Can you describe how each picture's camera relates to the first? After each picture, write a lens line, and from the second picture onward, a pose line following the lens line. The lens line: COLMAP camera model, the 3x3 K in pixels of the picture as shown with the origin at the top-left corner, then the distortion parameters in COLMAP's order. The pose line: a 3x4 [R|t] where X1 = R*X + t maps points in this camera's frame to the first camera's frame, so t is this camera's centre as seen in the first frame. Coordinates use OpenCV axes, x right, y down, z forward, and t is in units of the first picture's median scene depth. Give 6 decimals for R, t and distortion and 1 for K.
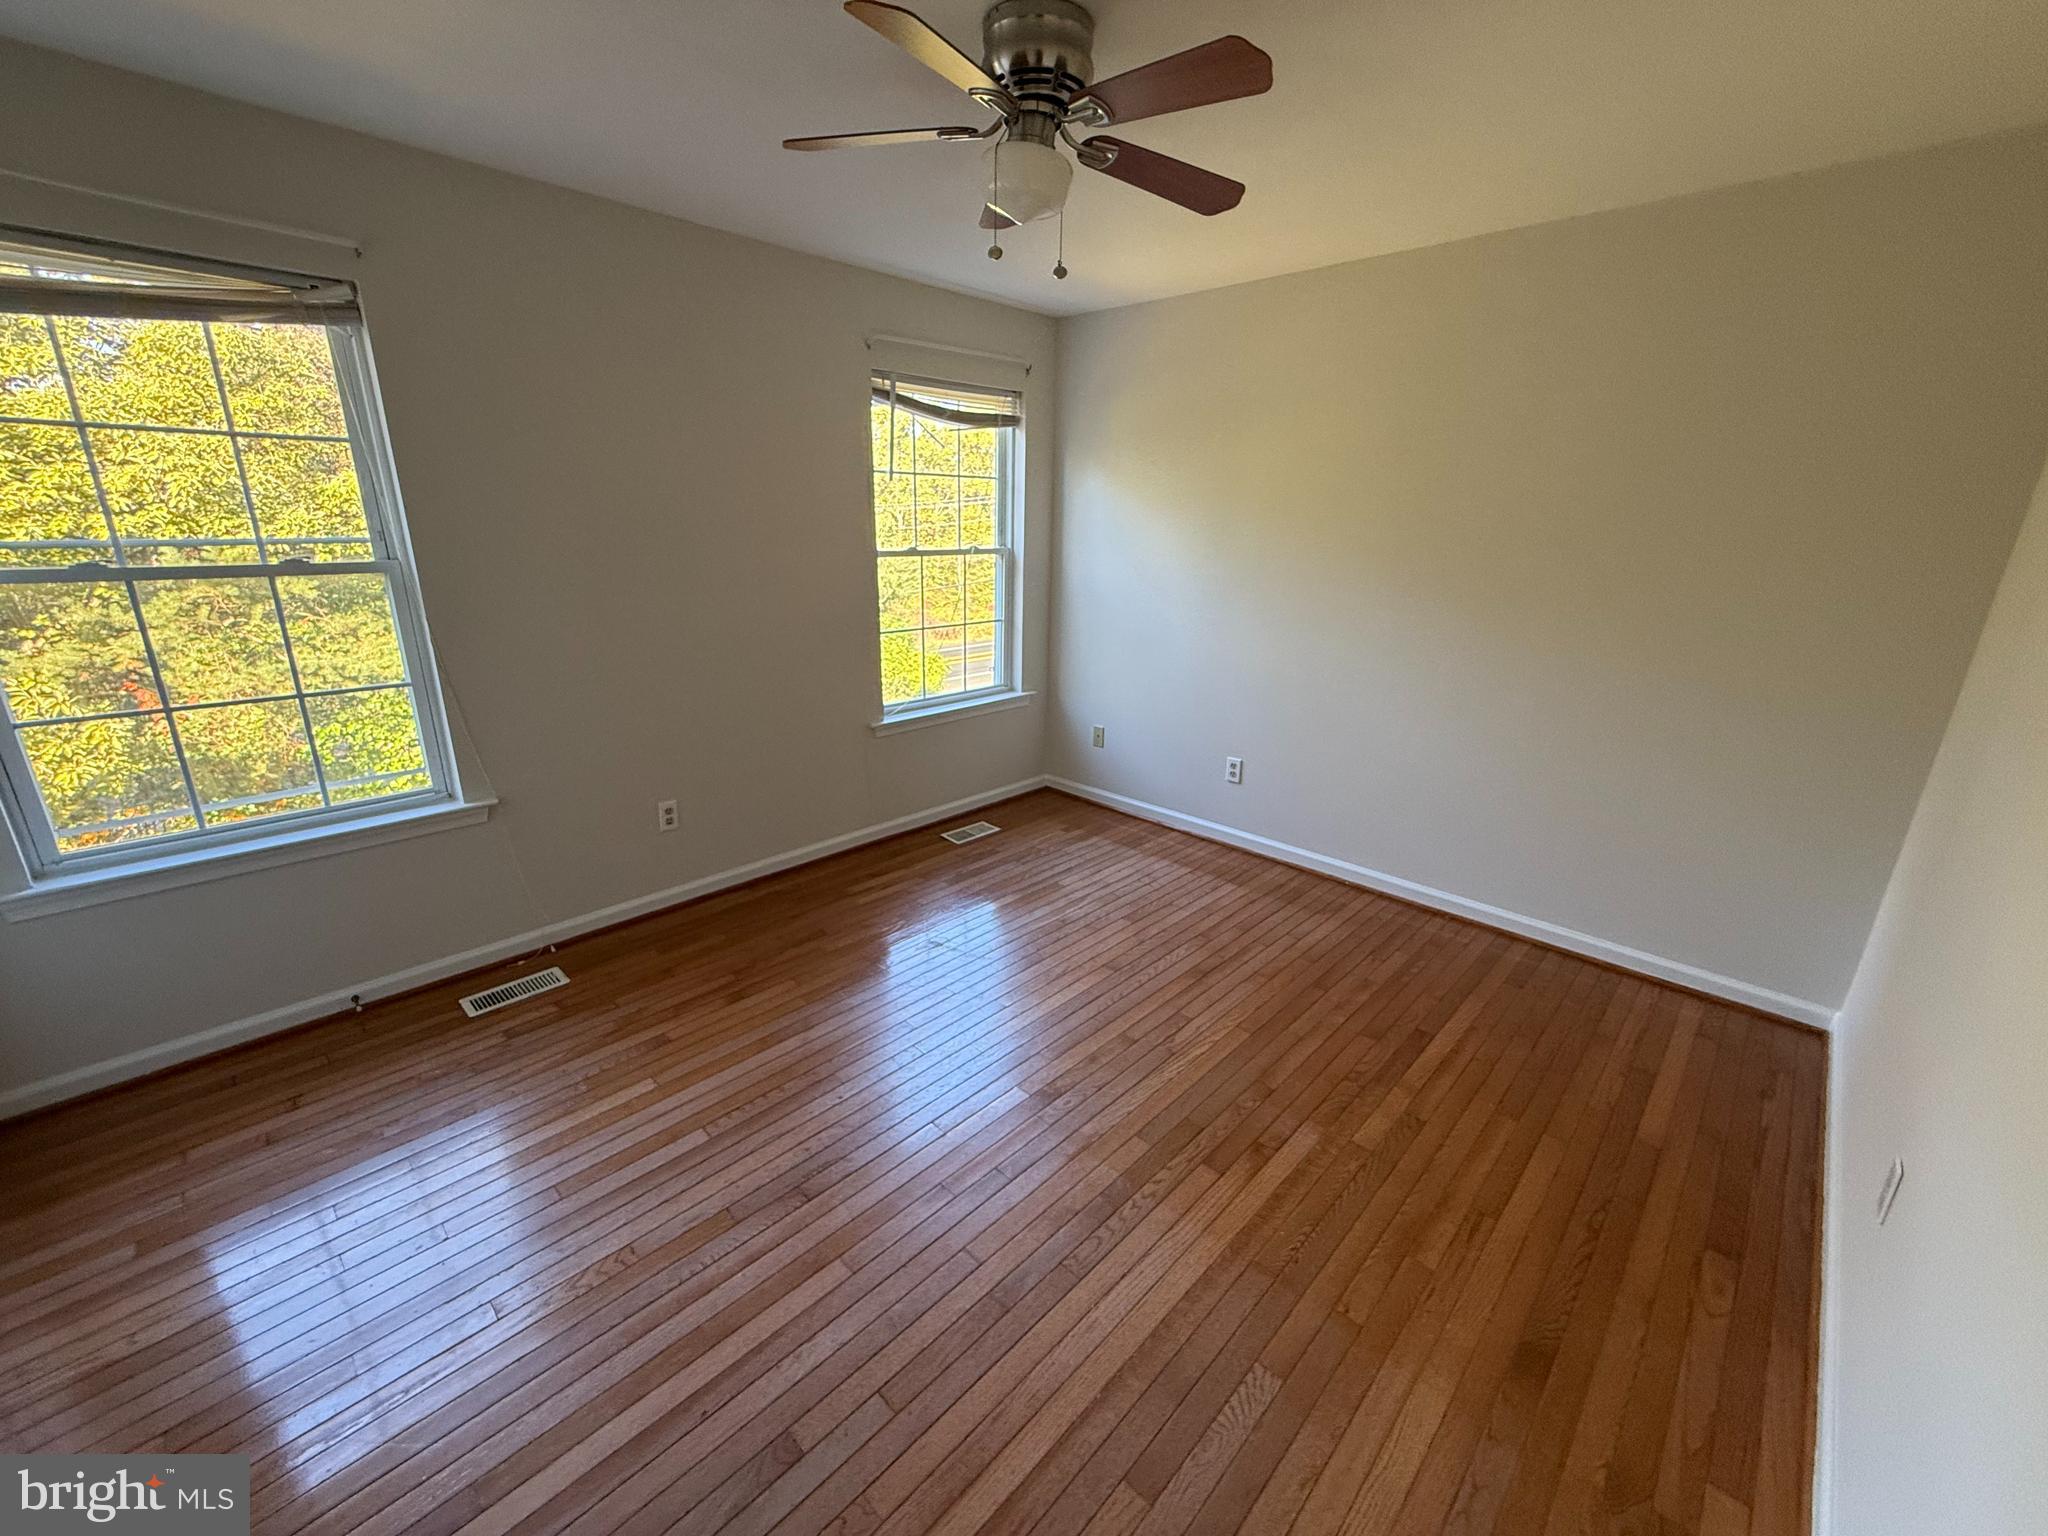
lens RADIAL K [[817.9, 0, 1018.6], [0, 817.9, 776.6], [0, 0, 1]] dist [0.002148, 0.000079]
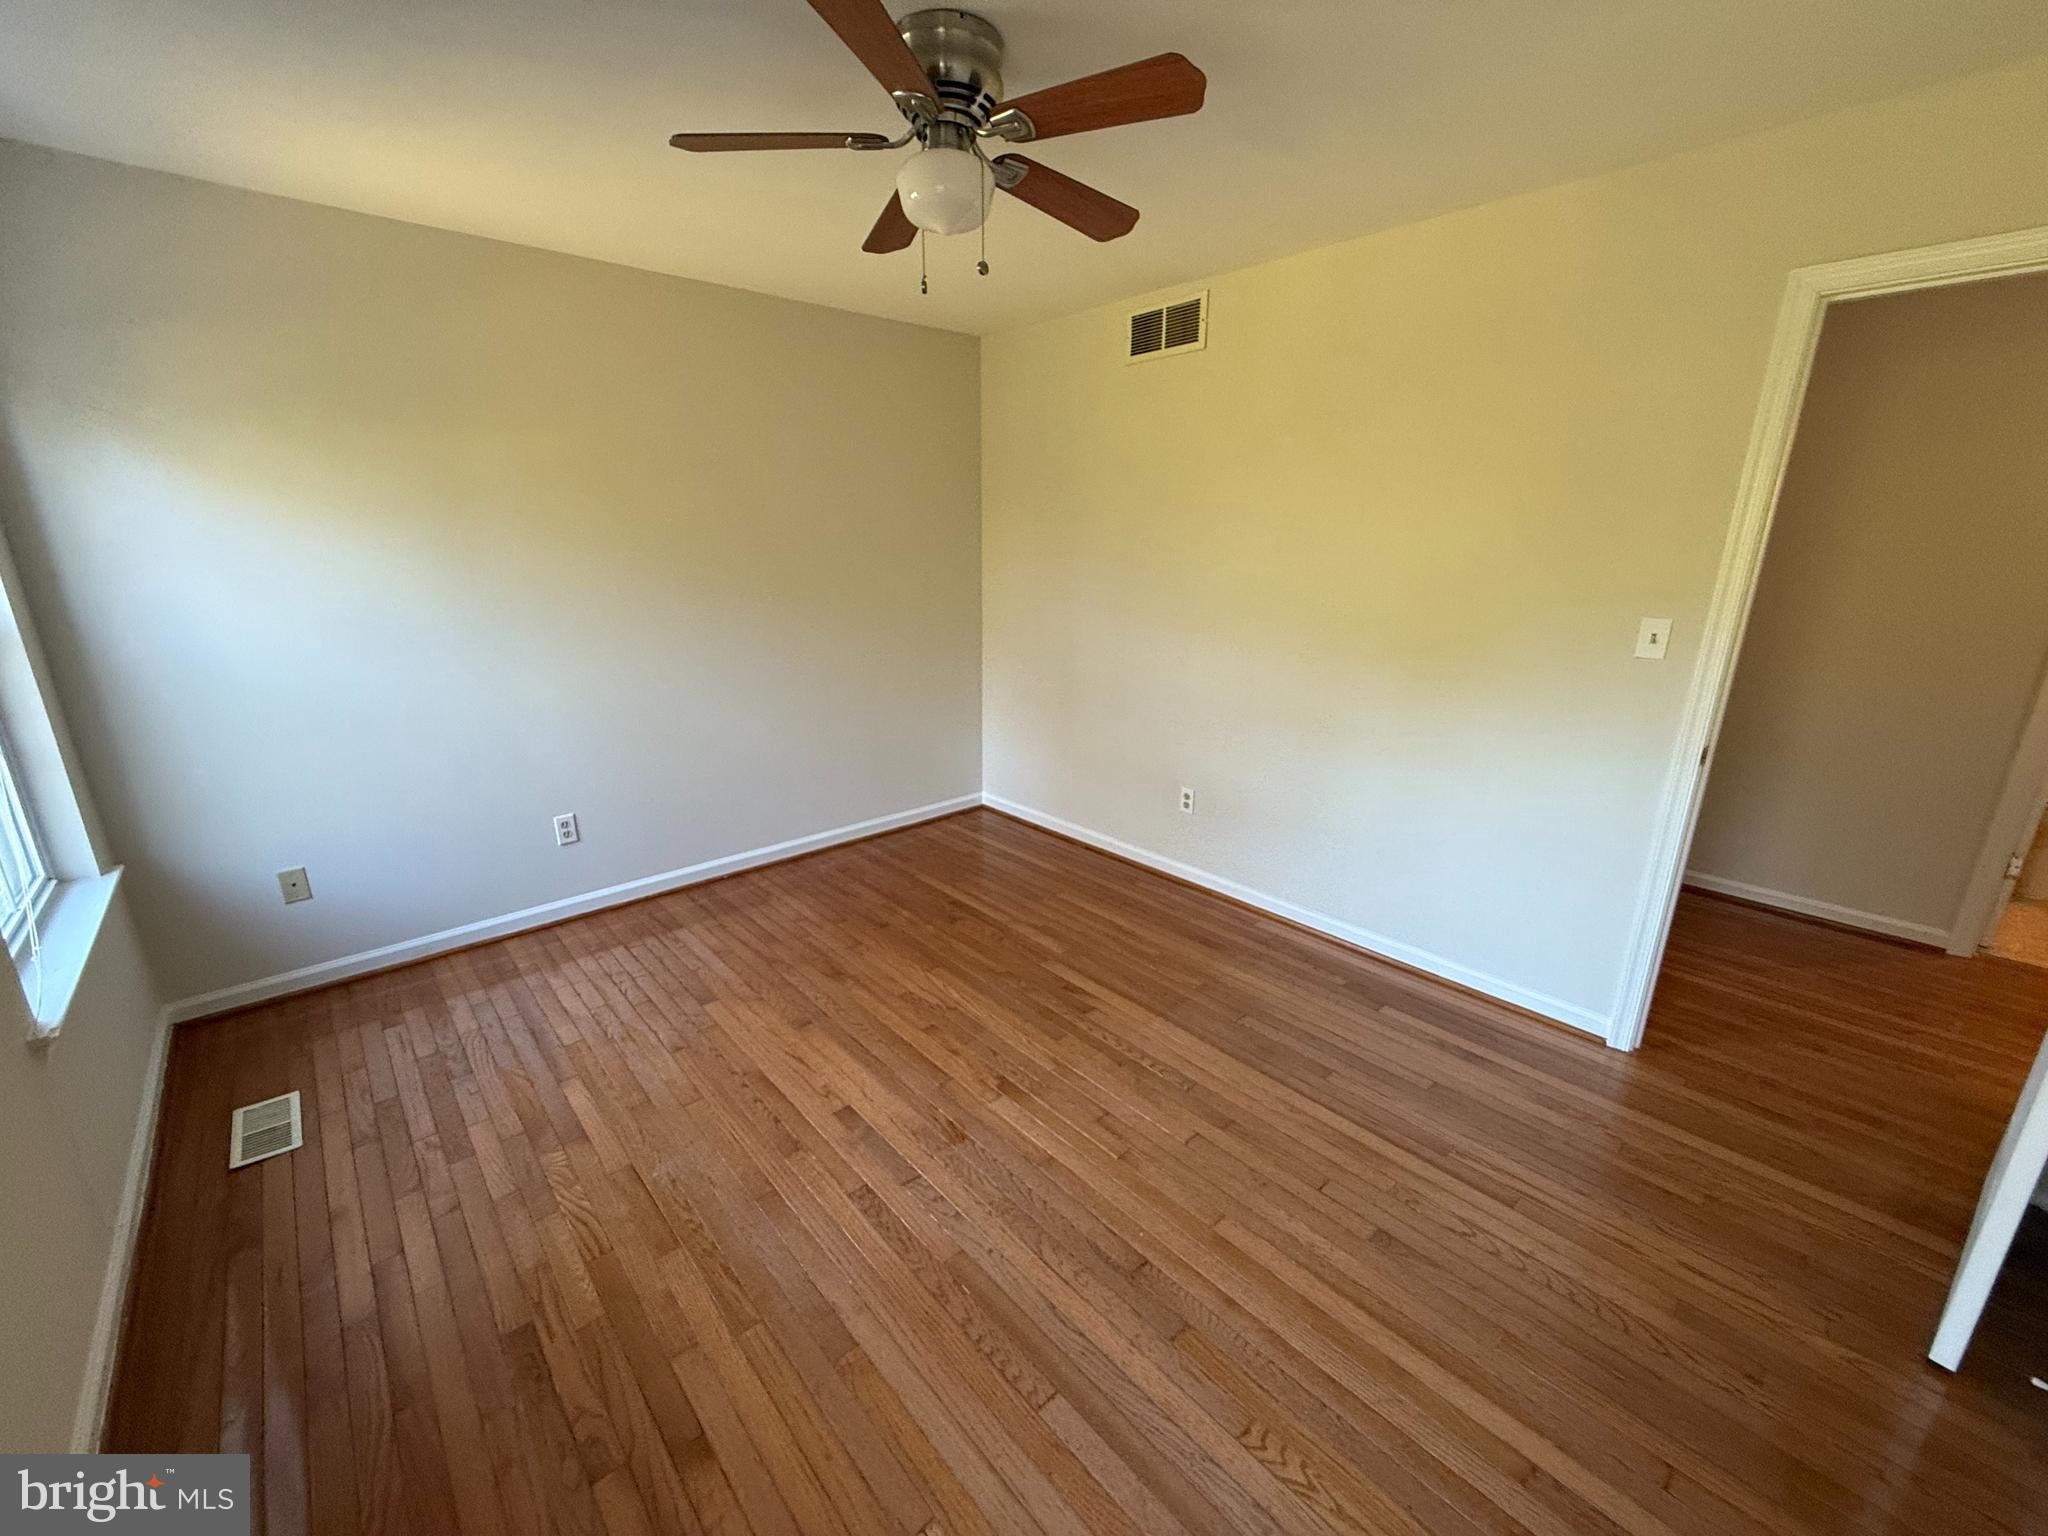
lens RADIAL K [[817.9, 0, 1020.3], [0, 817.9, 766.7], [0, 0, 1]] dist [0.002148, 0.000079]
pose [[0.060270, -0.286945, 0.956049, -0.548130], [0.301143, 0.918390, 0.256658, -0.158141], [-0.951672, 0.272439, 0.141762, 0.467471]]
